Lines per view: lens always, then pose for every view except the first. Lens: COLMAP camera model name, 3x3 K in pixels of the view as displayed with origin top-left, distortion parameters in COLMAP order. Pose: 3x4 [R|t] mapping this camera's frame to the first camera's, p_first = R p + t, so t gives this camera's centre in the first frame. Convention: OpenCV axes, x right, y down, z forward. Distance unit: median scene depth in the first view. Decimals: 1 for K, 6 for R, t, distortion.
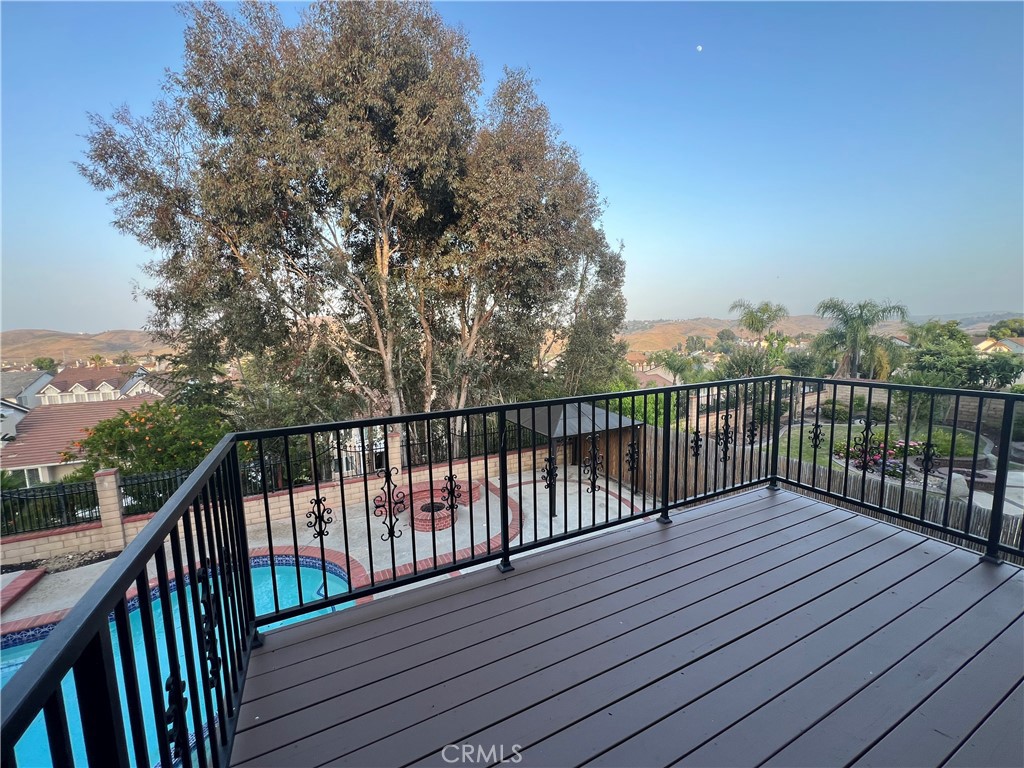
lens RADIAL K [[414.4, 0, 508.2], [0, 414.4, 383.1], [0, 0, 1]] dist [-0.003280, 0.001918]
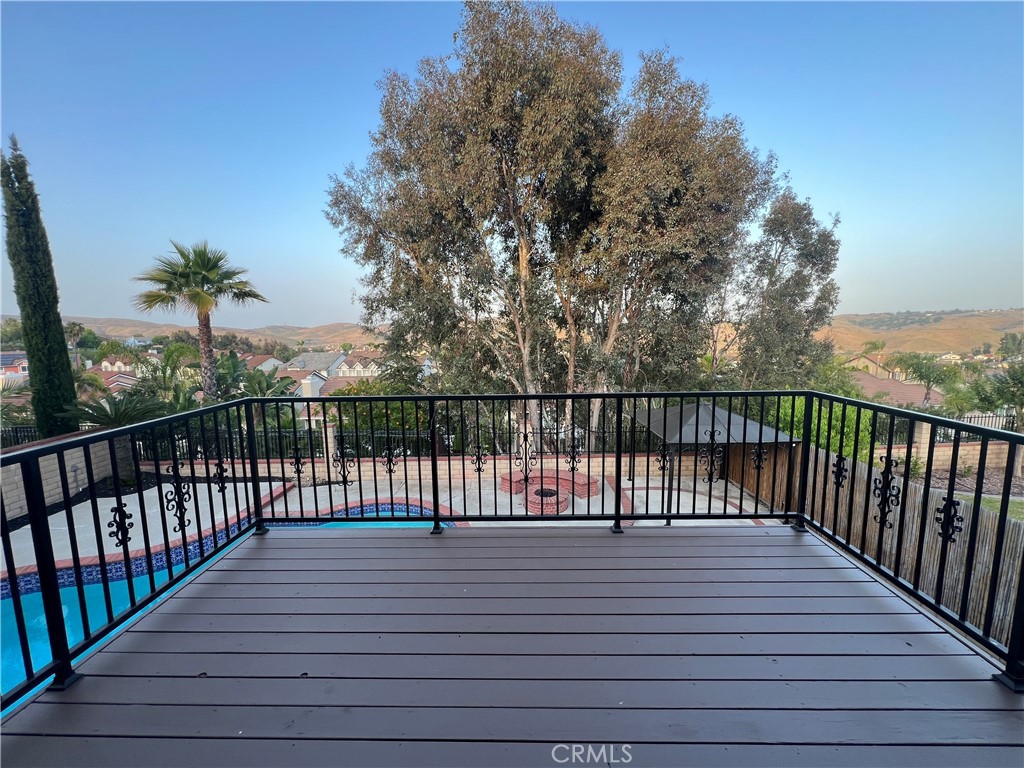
lens RADIAL K [[414.4, 0, 513.3], [0, 414.4, 382.7], [0, 0, 1]] dist [-0.003280, 0.001918]
pose [[0.888665, 0.065722, -0.453823, 0.179615], [-0.059419, 0.997836, 0.028153, -0.007766], [0.454691, 0.001947, 0.890647, 0.008993]]
